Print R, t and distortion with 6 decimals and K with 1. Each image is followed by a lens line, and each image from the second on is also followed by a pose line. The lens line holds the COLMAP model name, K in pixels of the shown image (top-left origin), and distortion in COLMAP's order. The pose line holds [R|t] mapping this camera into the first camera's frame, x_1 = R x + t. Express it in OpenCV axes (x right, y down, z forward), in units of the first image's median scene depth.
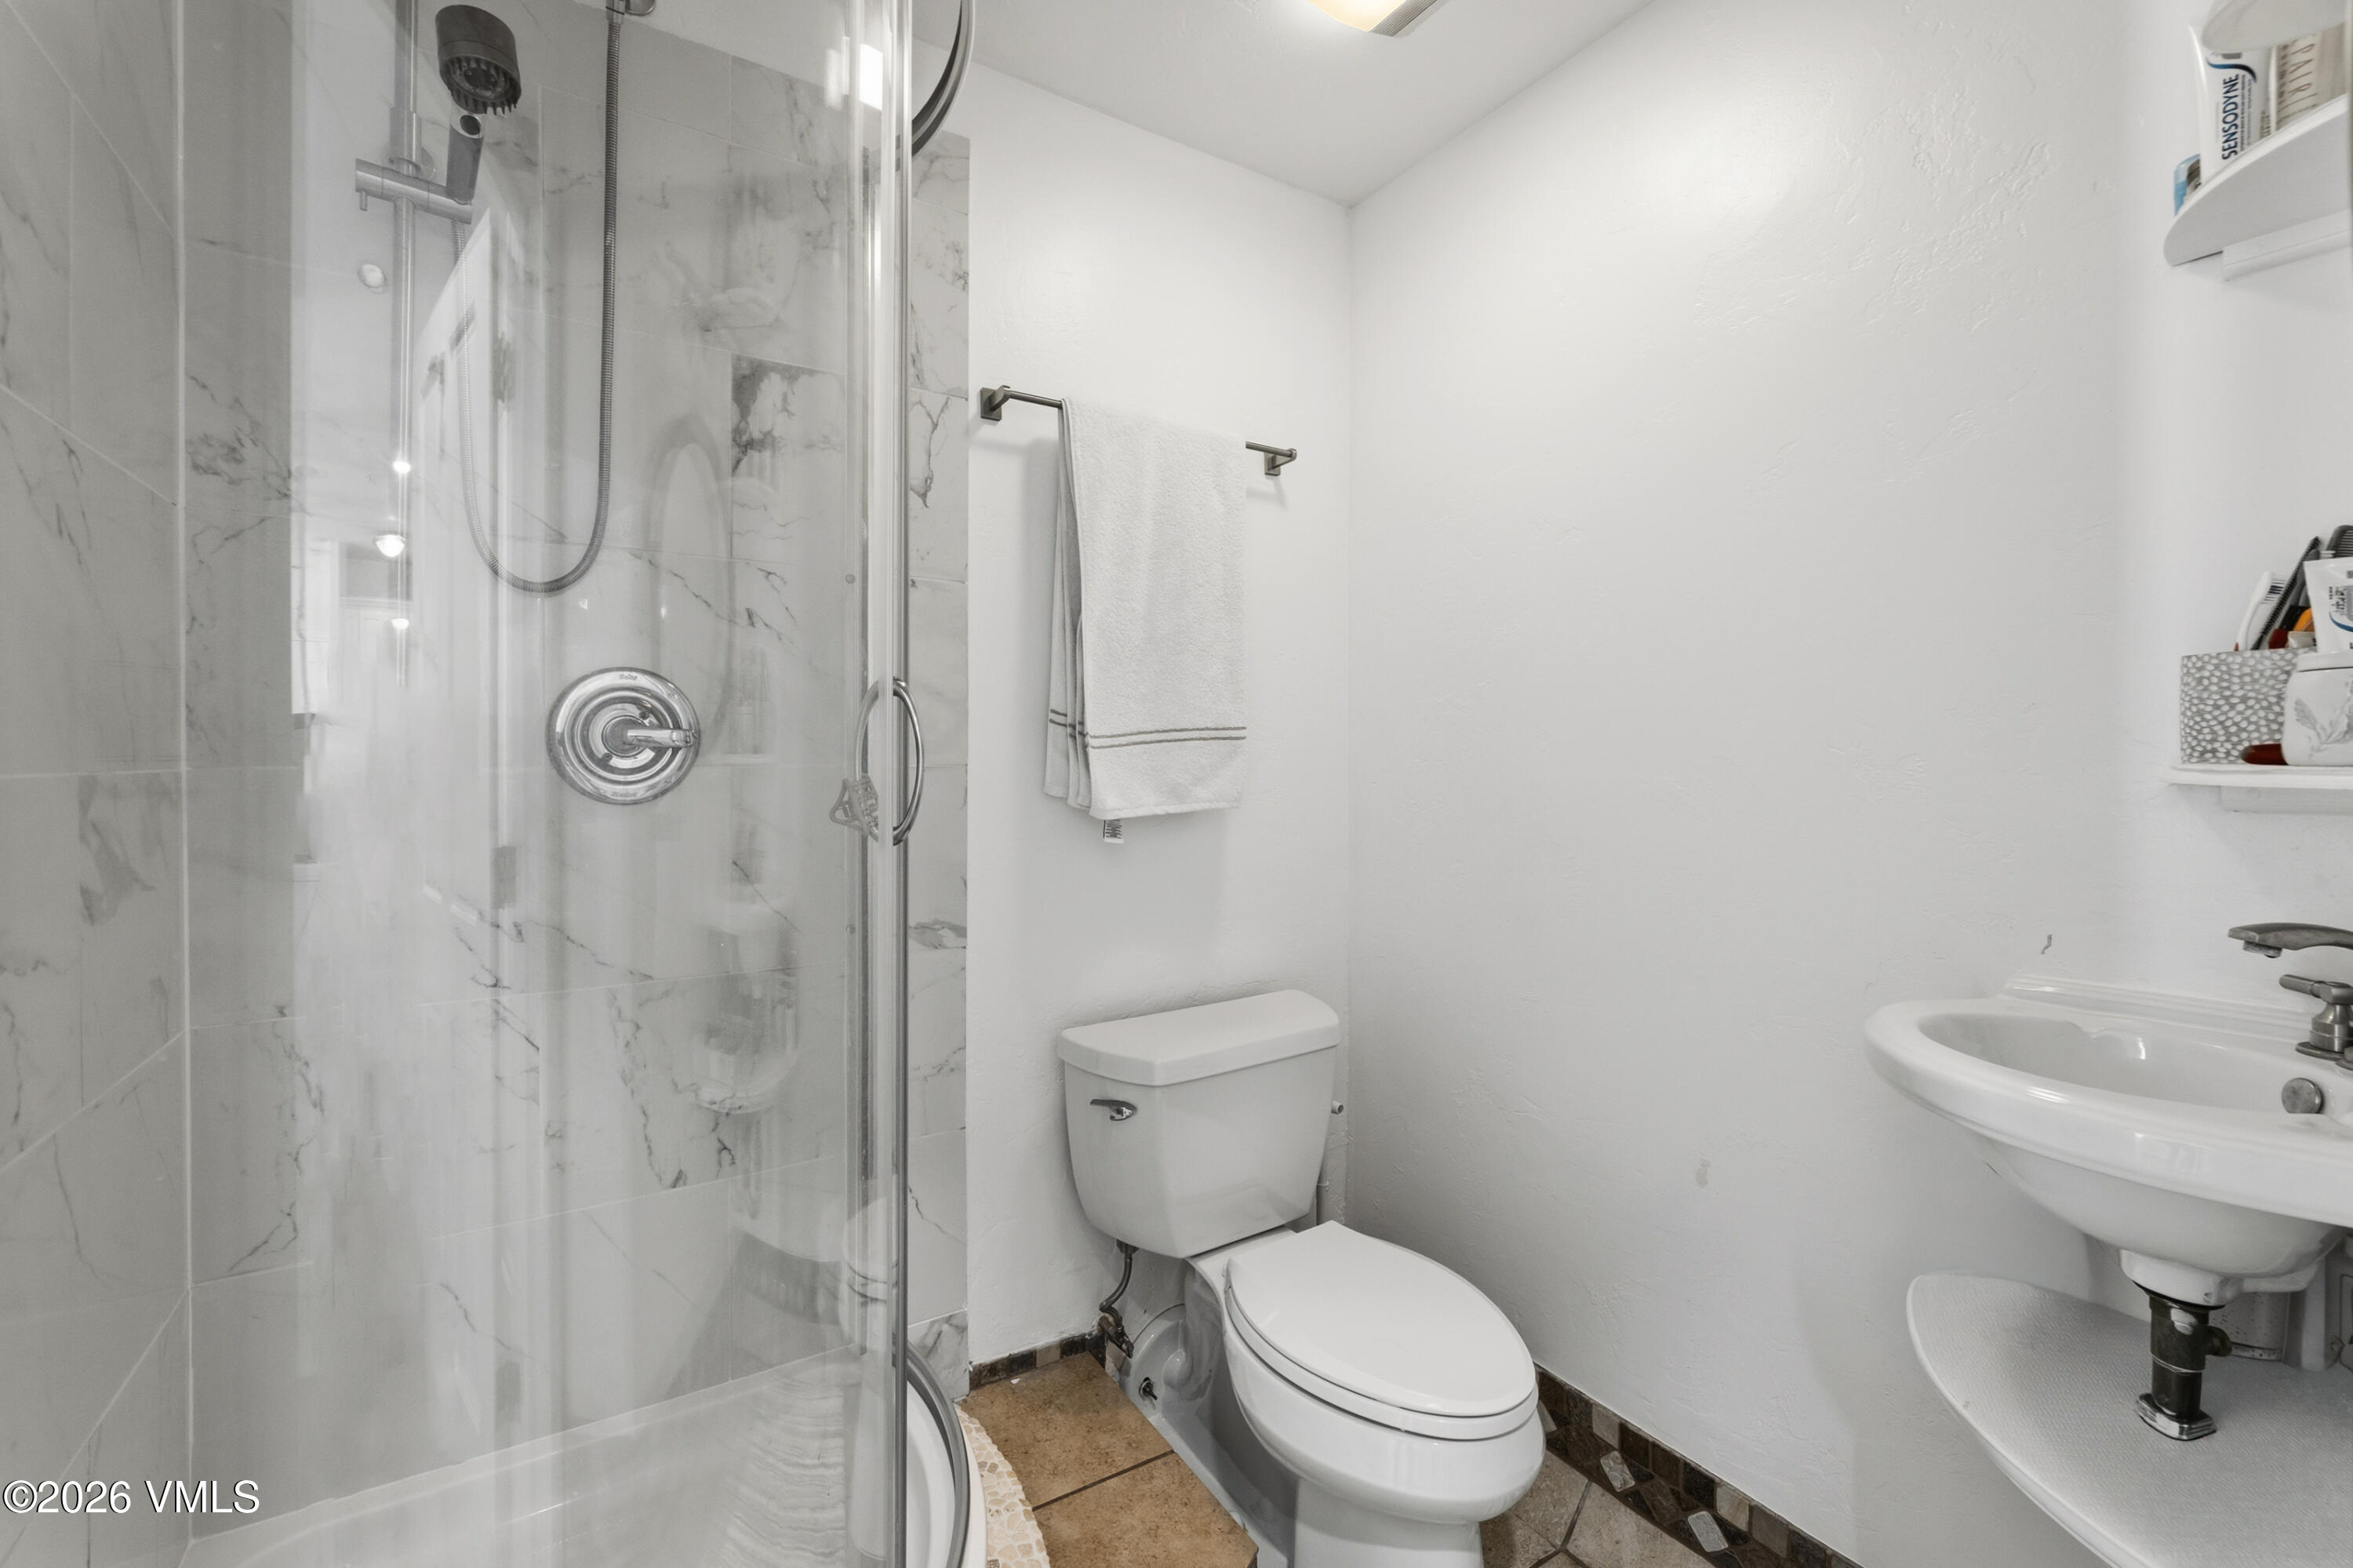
lens RADIAL K [[975.8, 0, 1163.4], [0, 975.8, 760.3], [0, 0, 1]] dist [-0.000340, 0.000383]
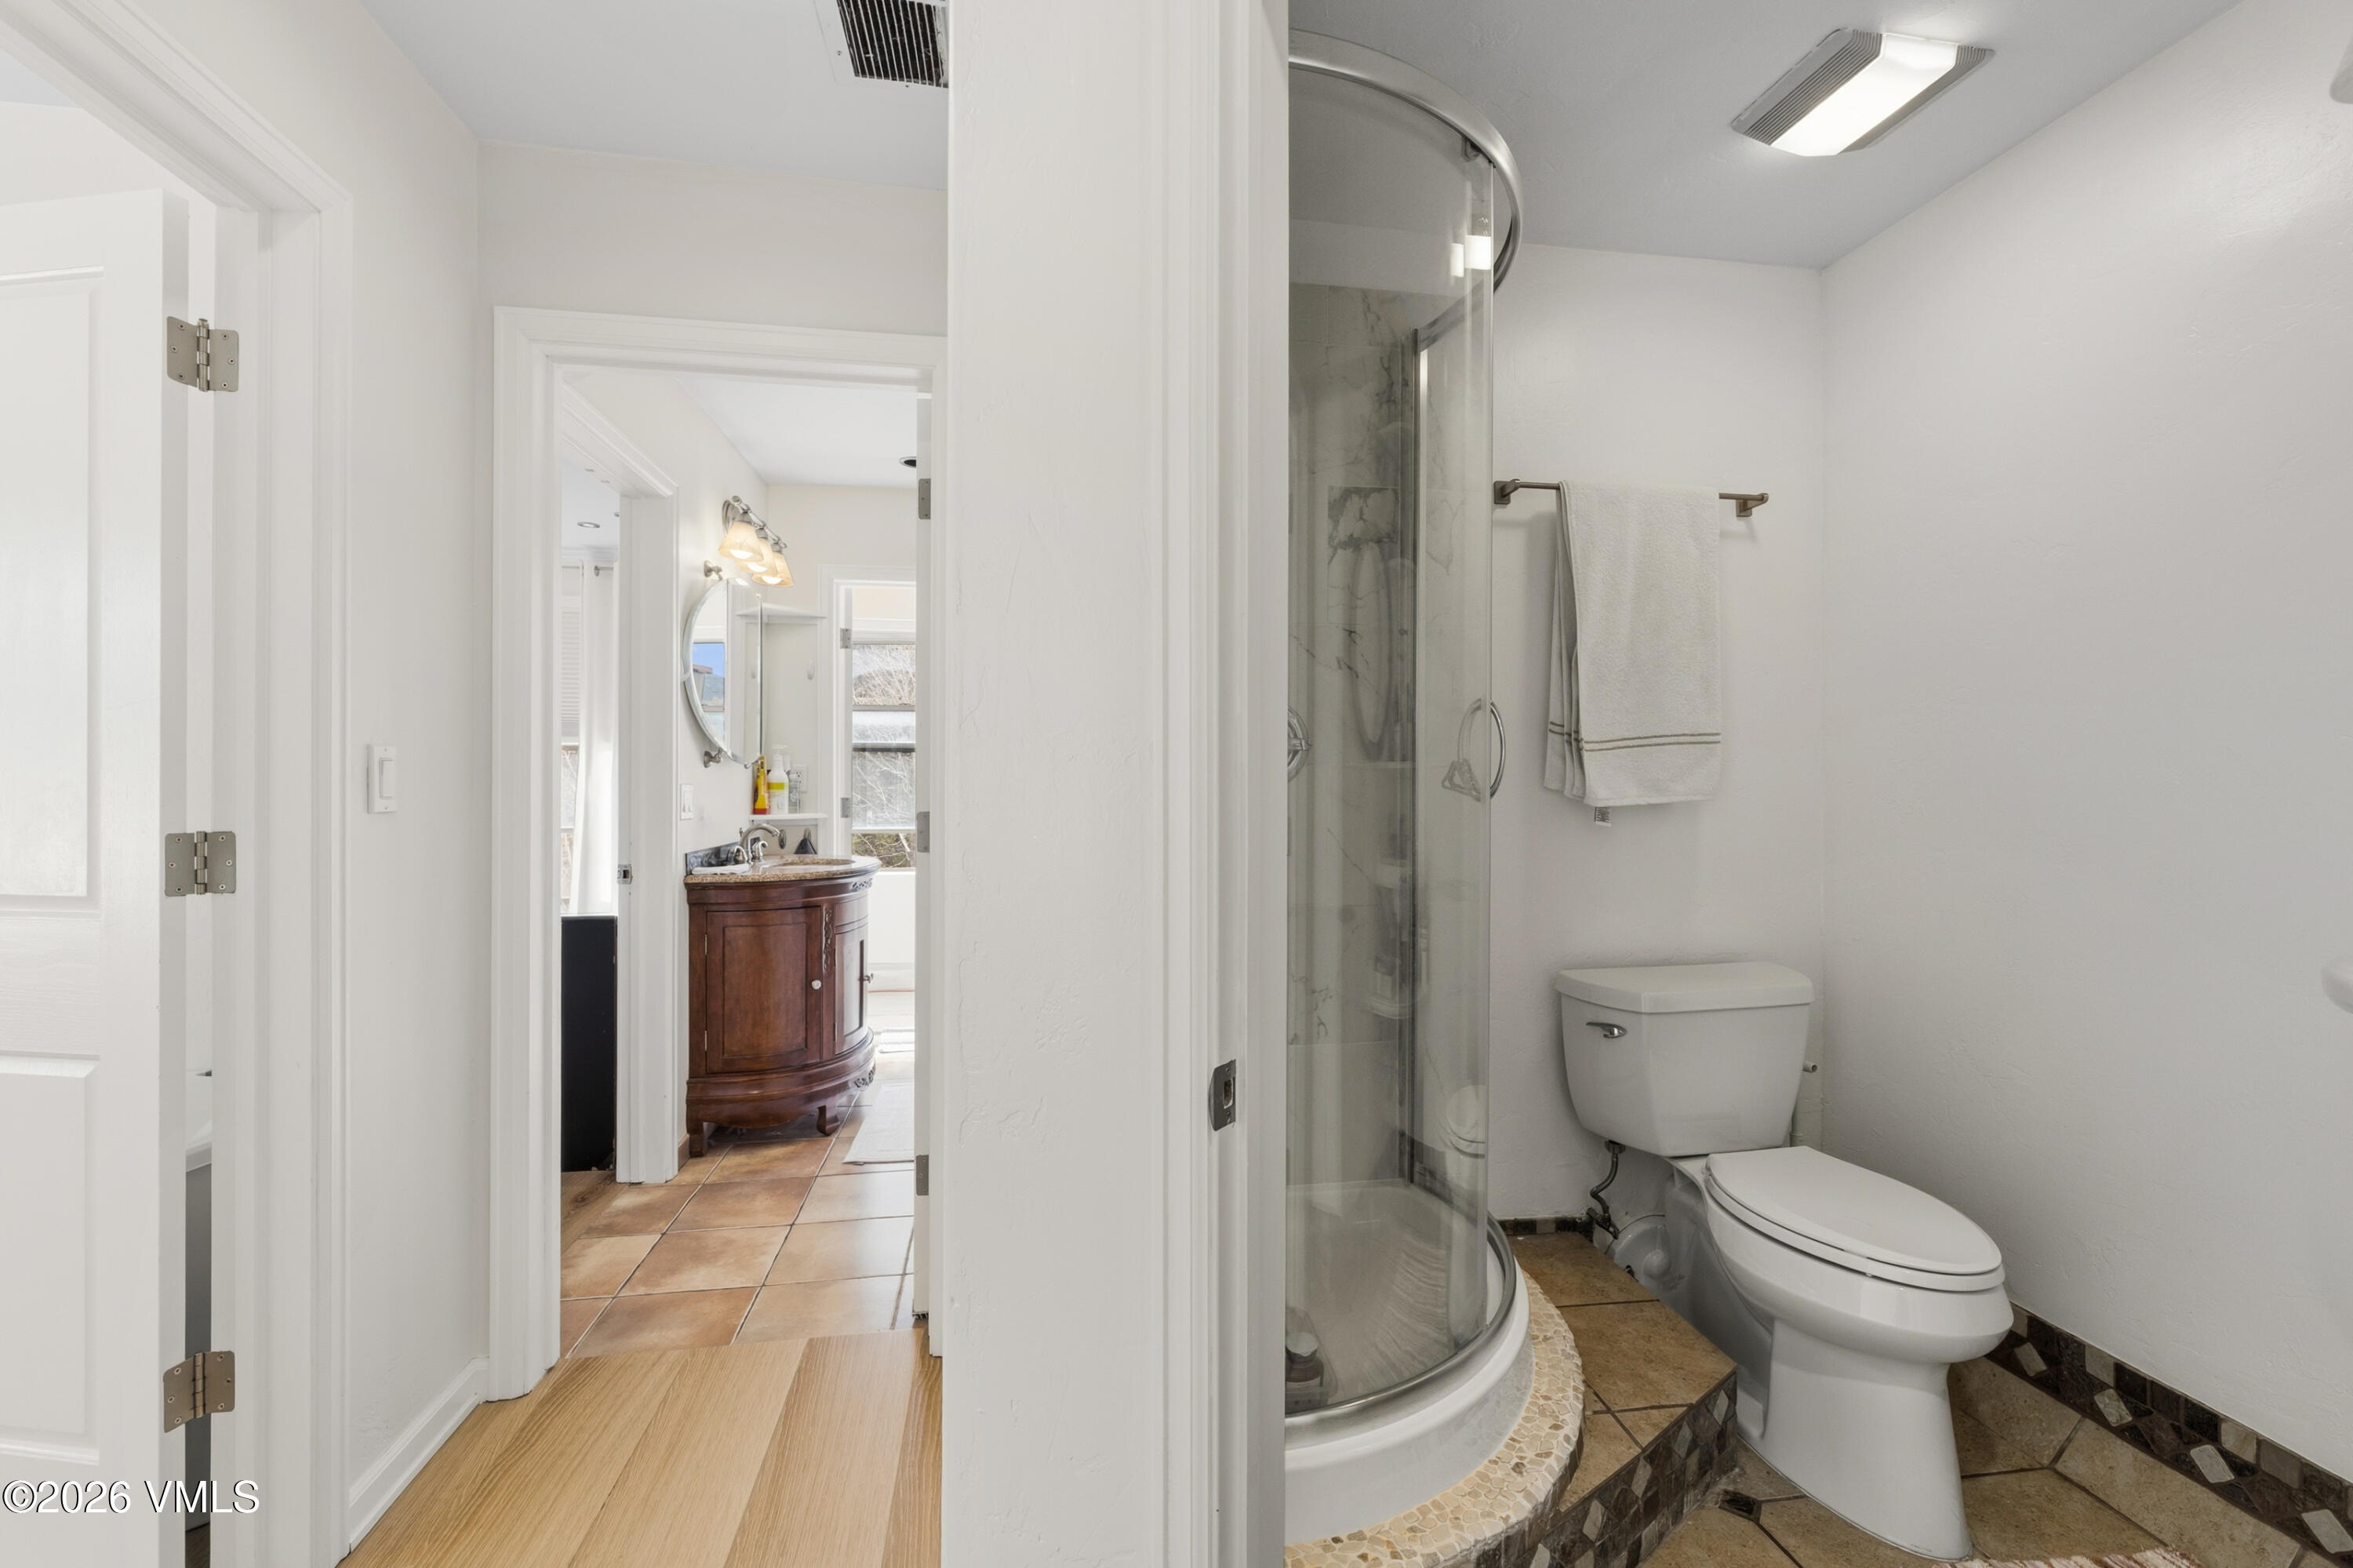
lens RADIAL K [[990.0, 0, 1171.9], [0, 990.0, 777.1], [0, 0, 1]] dist [0.001832, 0.000515]
pose [[0.920307, -0.001060, -0.391195, -0.064627], [-0.001632, 0.999977, -0.006549, 0.031723], [0.391193, 0.006665, 0.920285, -0.419379]]
